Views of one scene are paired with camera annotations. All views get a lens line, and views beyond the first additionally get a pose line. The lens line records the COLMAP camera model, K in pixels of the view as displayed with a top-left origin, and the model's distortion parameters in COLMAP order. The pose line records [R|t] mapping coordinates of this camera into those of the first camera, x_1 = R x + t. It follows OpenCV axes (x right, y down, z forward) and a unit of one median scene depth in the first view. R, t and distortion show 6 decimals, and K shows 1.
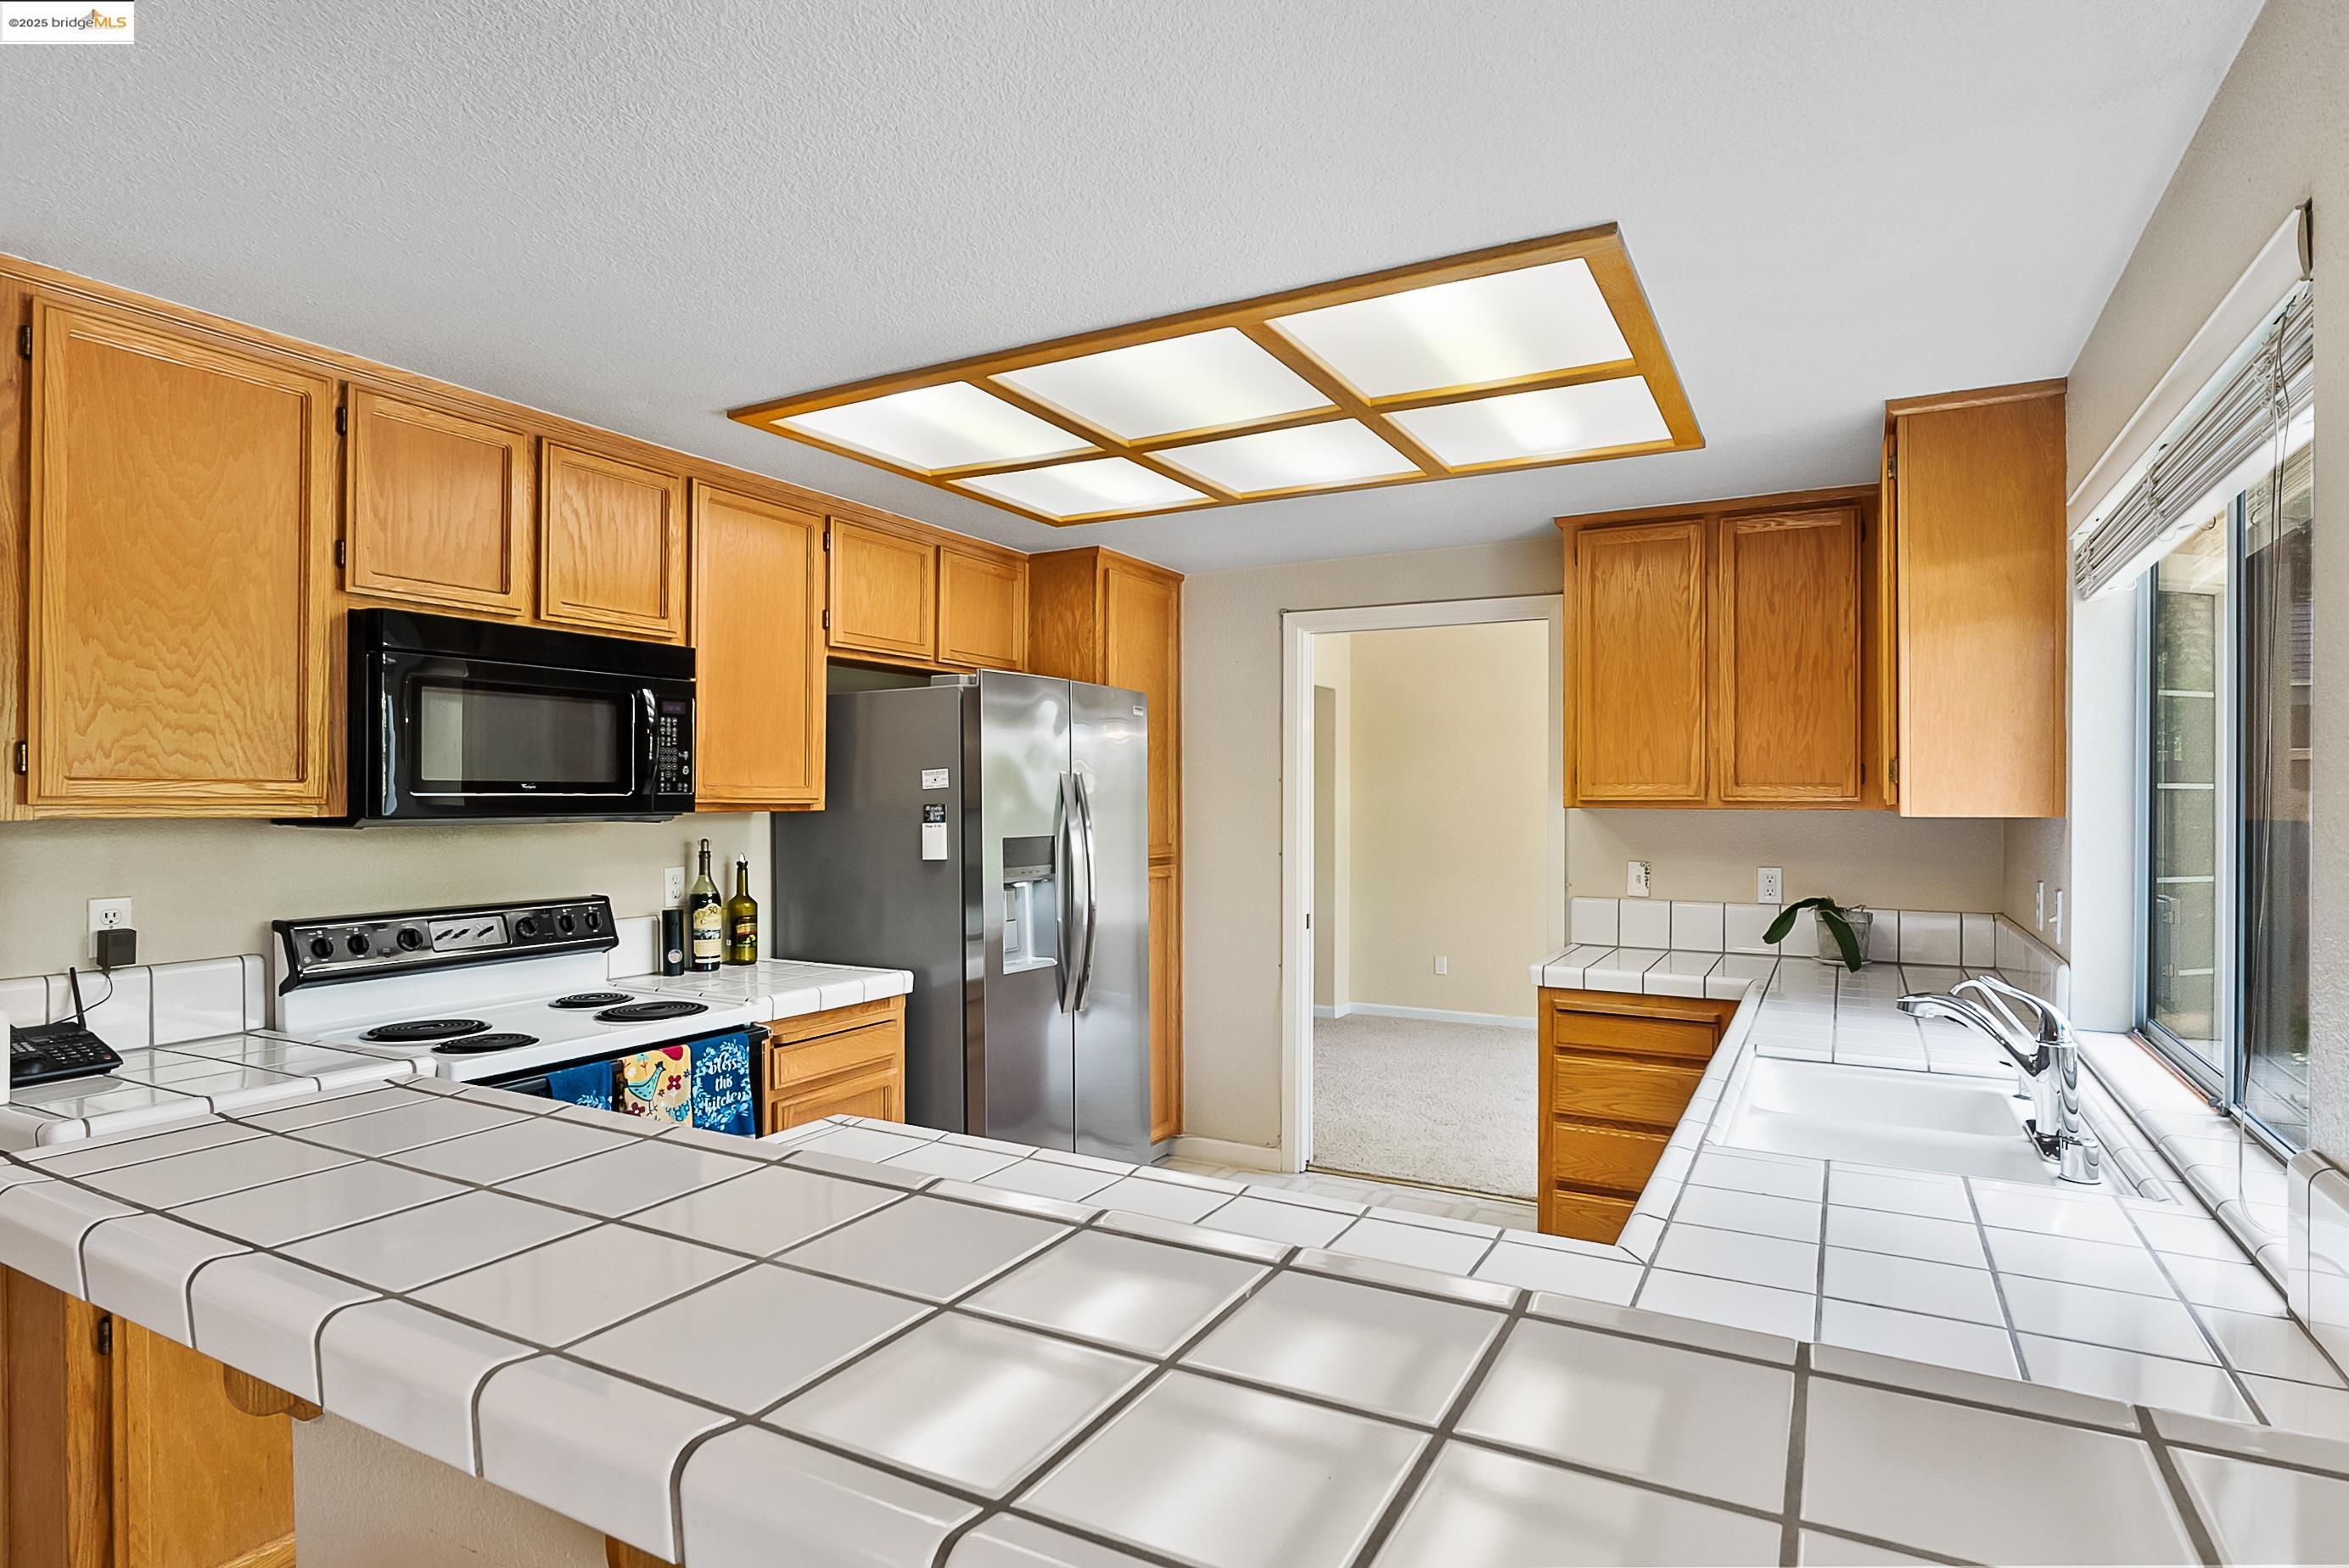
lens RADIAL K [[1262.6, 0, 1174.7], [0, 1262.6, 791.2], [0, 0, 1]] dist [-0.006787, 0.001370]
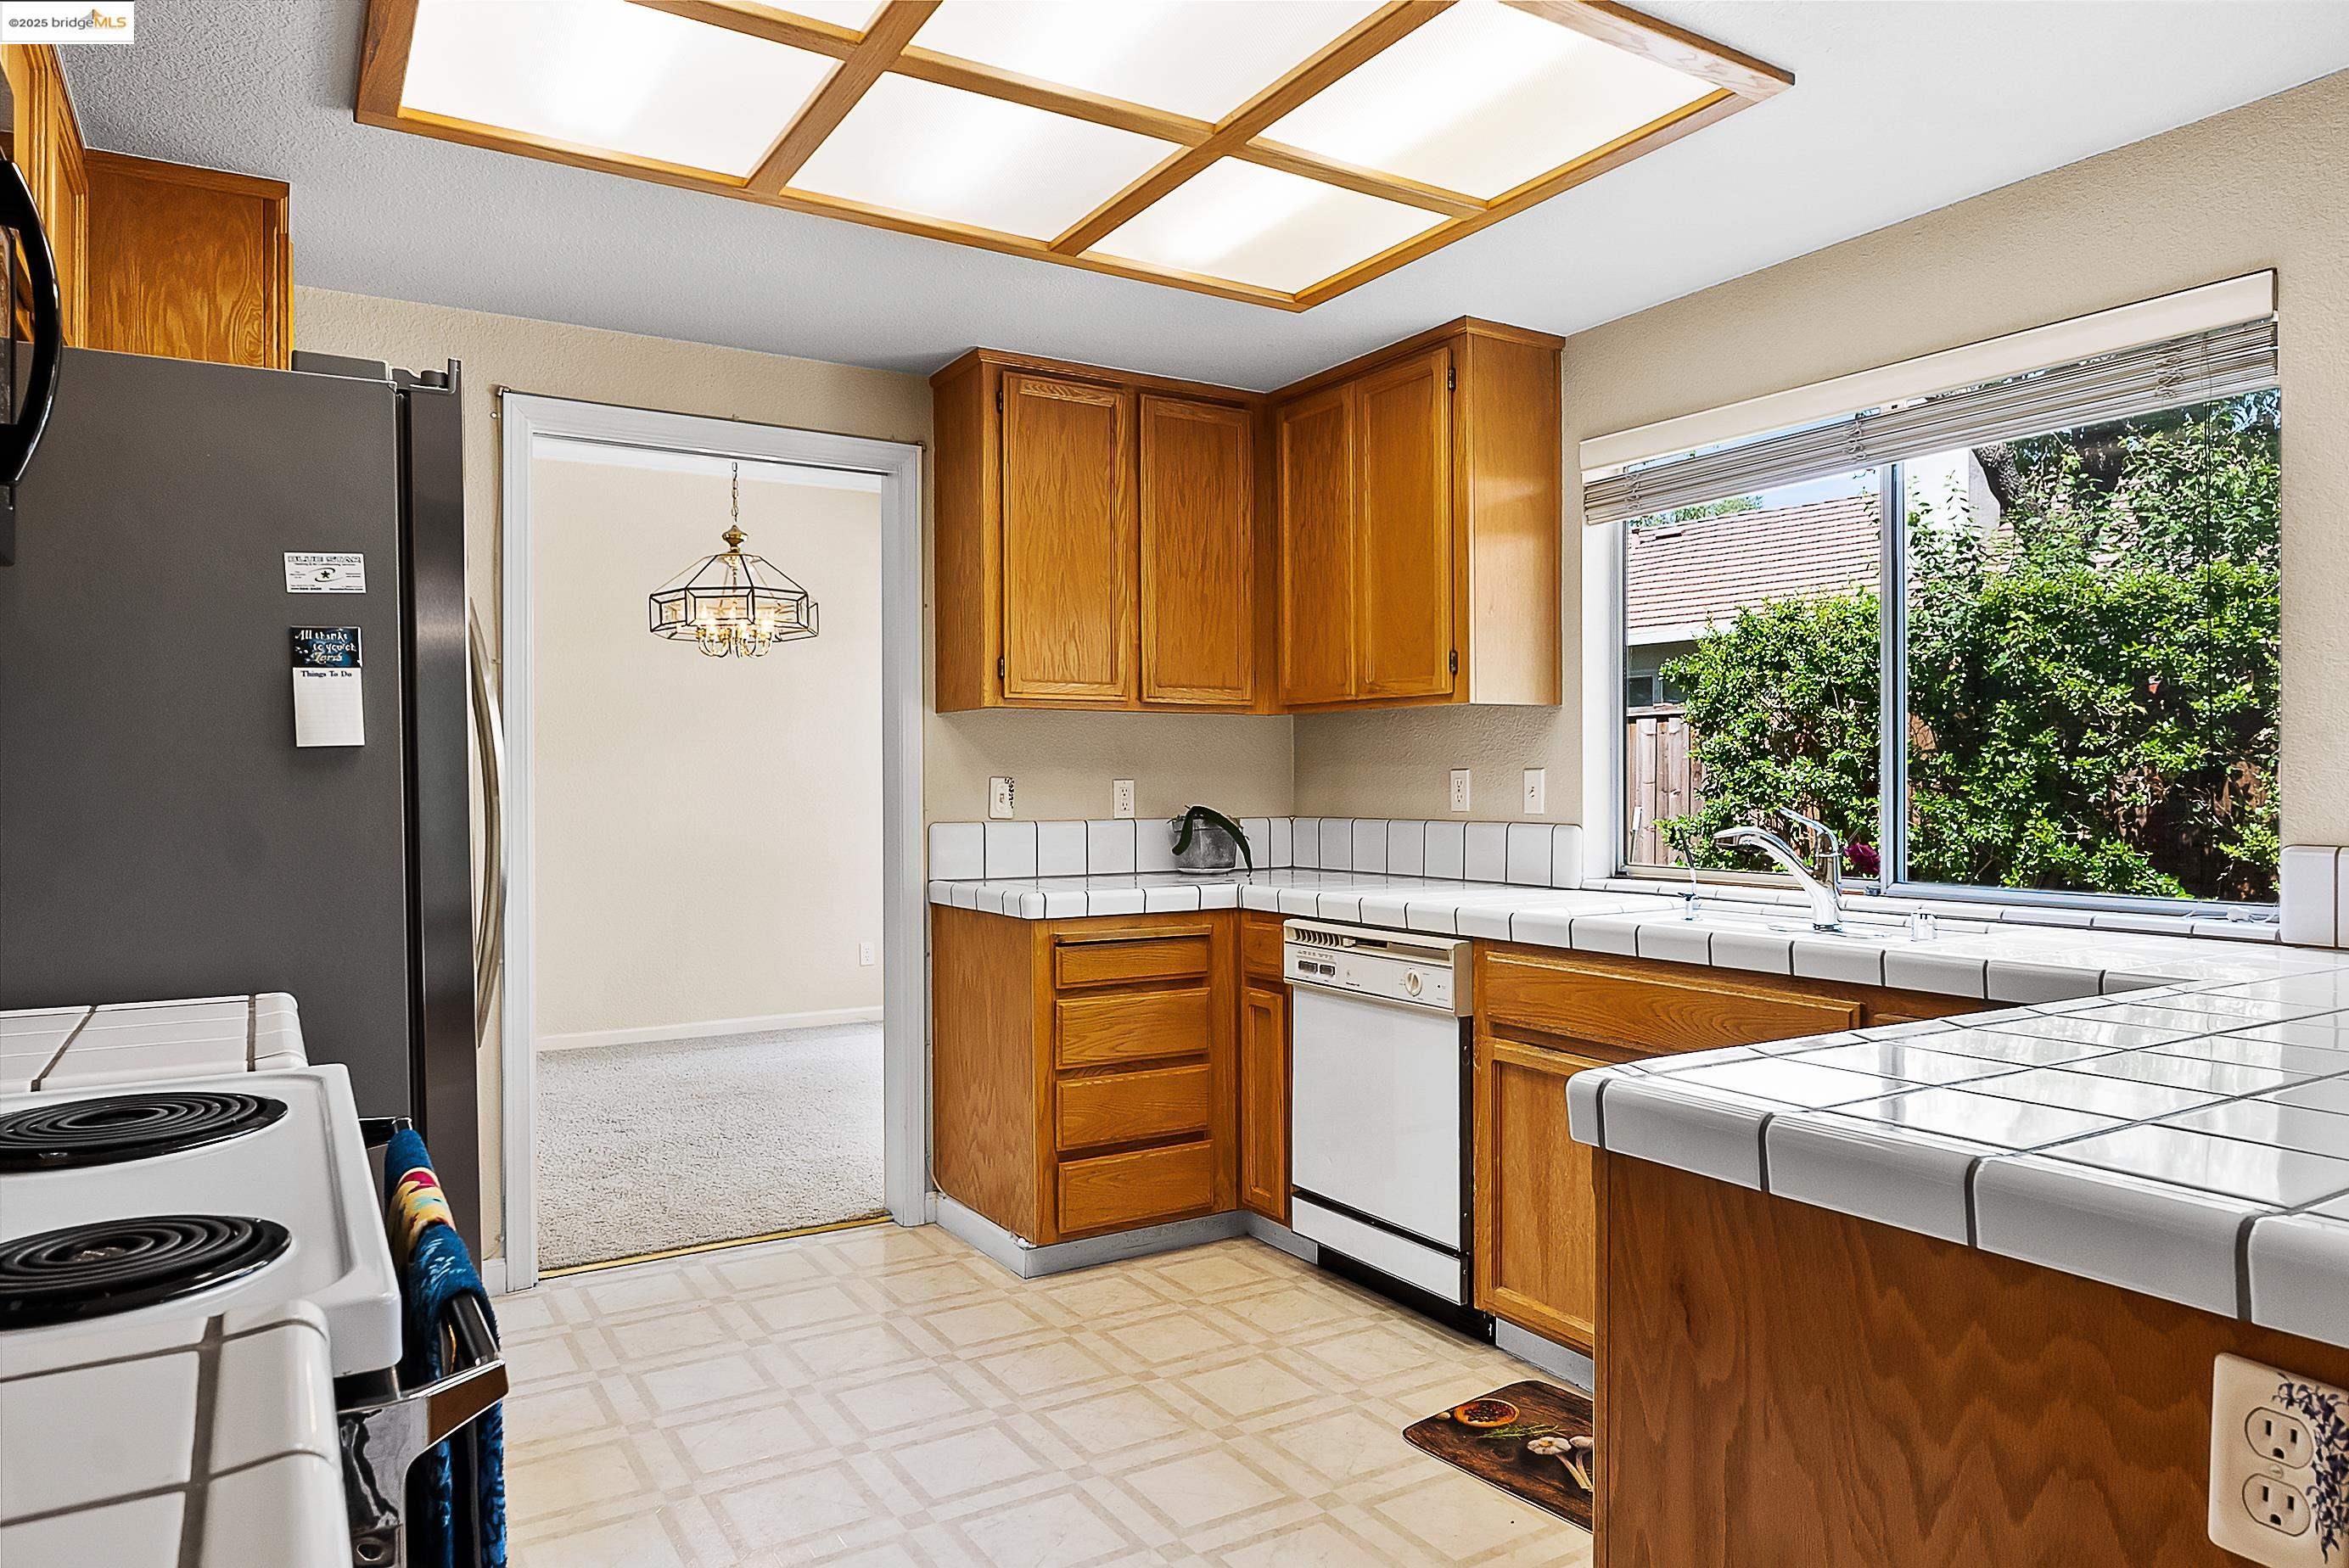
lens RADIAL K [[1511.5, 0, 1194.5], [0, 1511.5, 790.8], [0, 0, 1]] dist [-0.007177, -0.002088]
pose [[0.480180, -0.004639, 0.877158, -0.522498], [0.002534, 0.999989, 0.003902, 0.069064], [-0.877166, 0.000349, 0.480186, 0.449382]]
